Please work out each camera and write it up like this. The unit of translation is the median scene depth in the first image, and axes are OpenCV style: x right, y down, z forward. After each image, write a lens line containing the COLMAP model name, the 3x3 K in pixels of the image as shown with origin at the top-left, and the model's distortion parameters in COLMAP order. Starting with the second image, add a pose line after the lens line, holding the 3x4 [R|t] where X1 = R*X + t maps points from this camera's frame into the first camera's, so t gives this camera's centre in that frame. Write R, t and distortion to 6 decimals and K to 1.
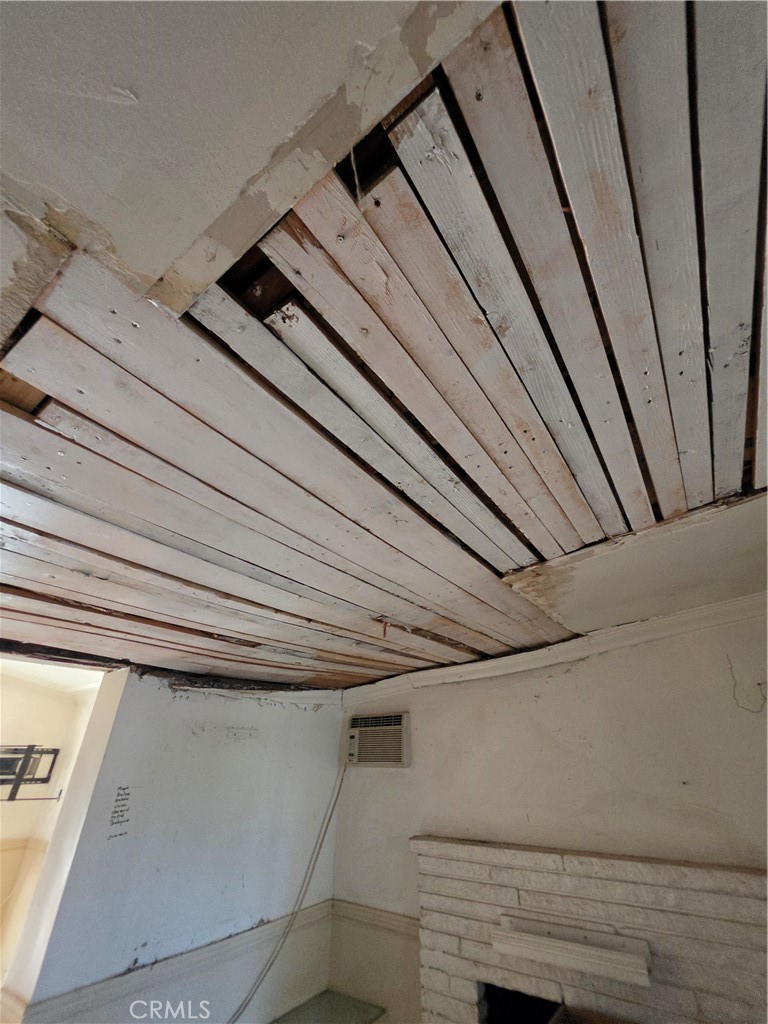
lens RADIAL K [[418.2, 0, 391.0], [0, 418.2, 503.8], [0, 0, 1]] dist [-0.001736, -0.000275]
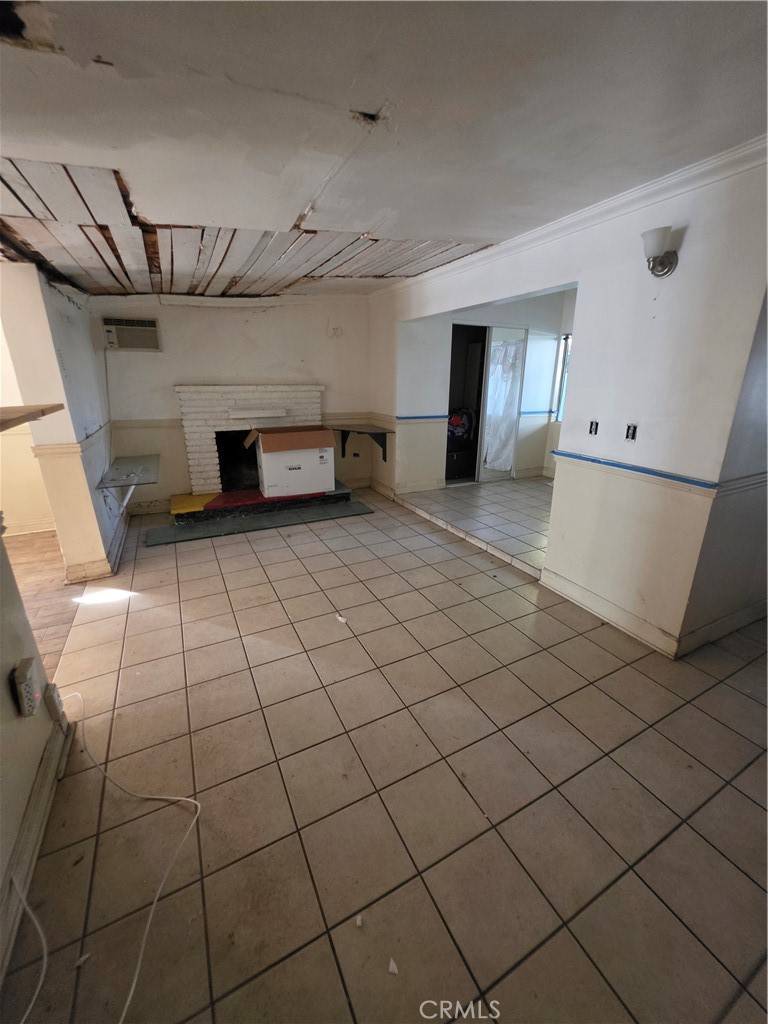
lens RADIAL K [[410.2, 0, 395.9], [0, 410.2, 504.7], [0, 0, 1]] dist [-0.008043, -0.000205]
pose [[0.469269, -0.258590, 0.844345, -1.091632], [-0.470560, 0.735870, 0.486896, -0.155851], [-0.747235, -0.625800, 0.223639, -0.453157]]
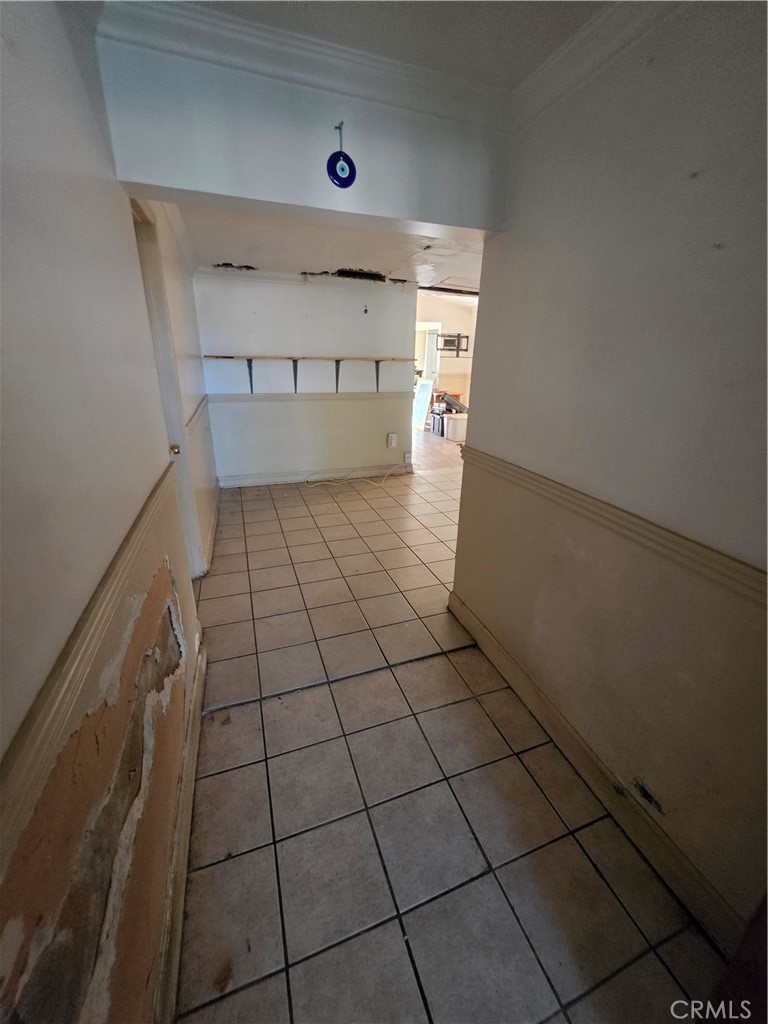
lens RADIAL K [[402.3, 0, 384.0], [0, 402.3, 512.0], [0, 0, 1]] dist [-0.001119, -0.000013]
pose [[0.812018, 0.239476, -0.532238, 0.149193], [0.279289, 0.641305, 0.714651, -0.684584], [0.512469, -0.728958, 0.453868, -1.333195]]
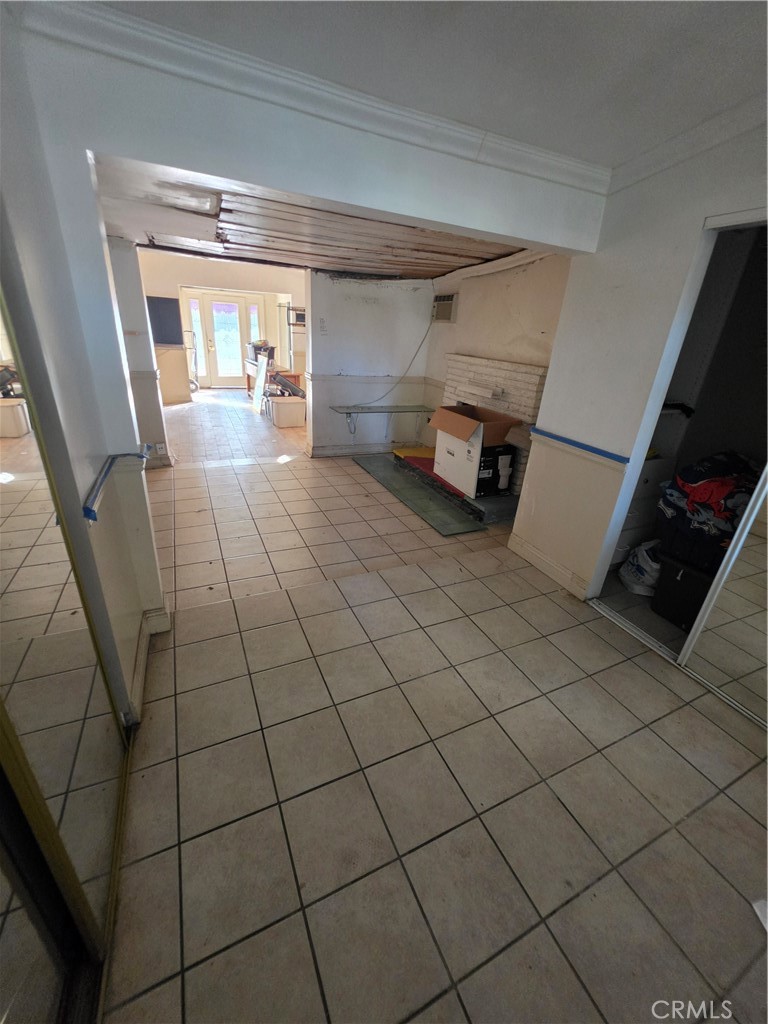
lens RADIAL K [[409.4, 0, 384.7], [0, 409.4, 507.8], [0, 0, 1]] dist [-0.006074, 0.000129]
pose [[0.856587, 0.261807, -0.444653, 0.845618], [0.205891, 0.616741, 0.759763, -0.333376], [0.473147, -0.742353, 0.474389, -0.667173]]
